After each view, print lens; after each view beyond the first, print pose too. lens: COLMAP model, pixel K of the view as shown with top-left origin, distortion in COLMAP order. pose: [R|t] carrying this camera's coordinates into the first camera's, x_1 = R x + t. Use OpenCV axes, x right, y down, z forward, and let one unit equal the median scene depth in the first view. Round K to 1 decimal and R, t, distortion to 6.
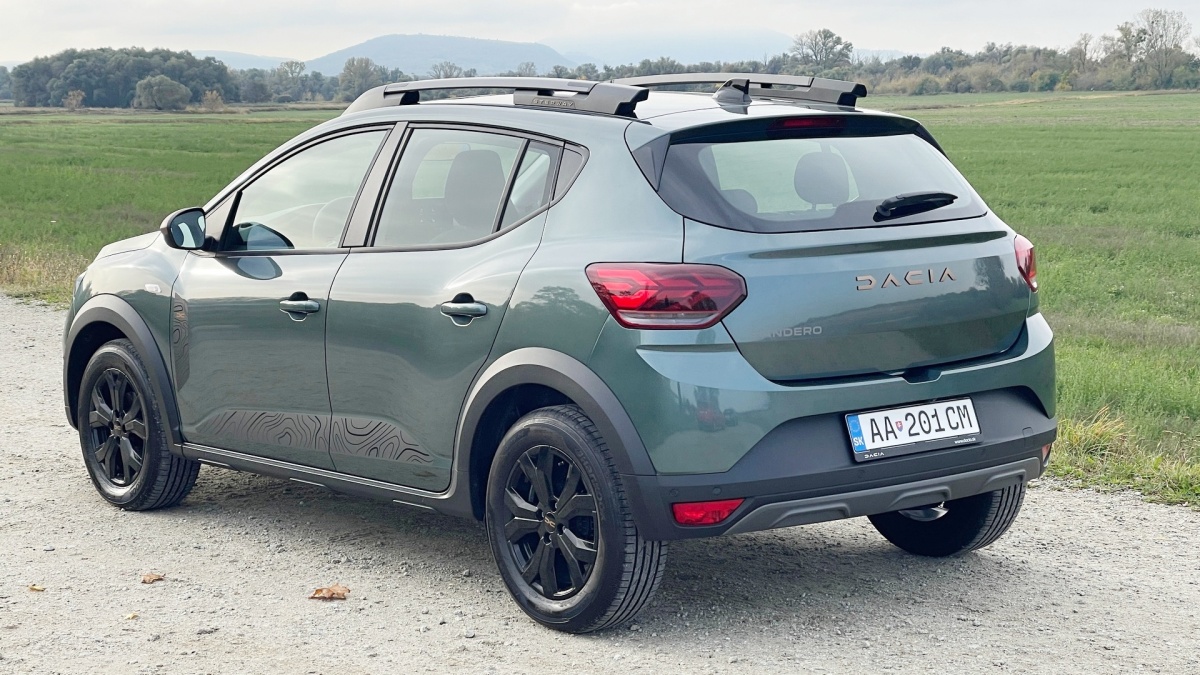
lens RADIAL K [[2211.4, 0, 600.0], [0, 2211.4, 337.5], [0, 0, 1]] dist [0.201339, 0.310858]
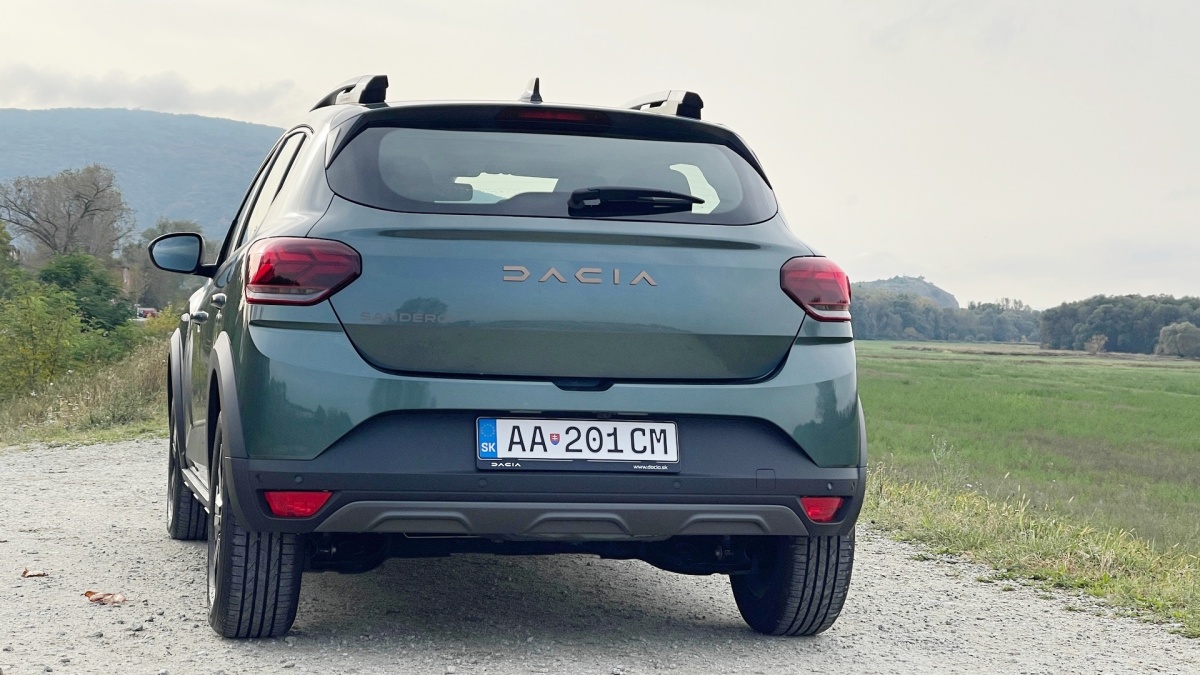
lens RADIAL K [[2211.4, 0, 600.0], [0, 2211.4, 337.5], [0, 0, 1]] dist [0.201339, 0.310858]
pose [[0.895694, 0.046148, -0.442269, 0.521143], [-0.094751, 0.991566, -0.088428, 0.073375], [0.434458, 0.121110, 0.892513, 0.201355]]
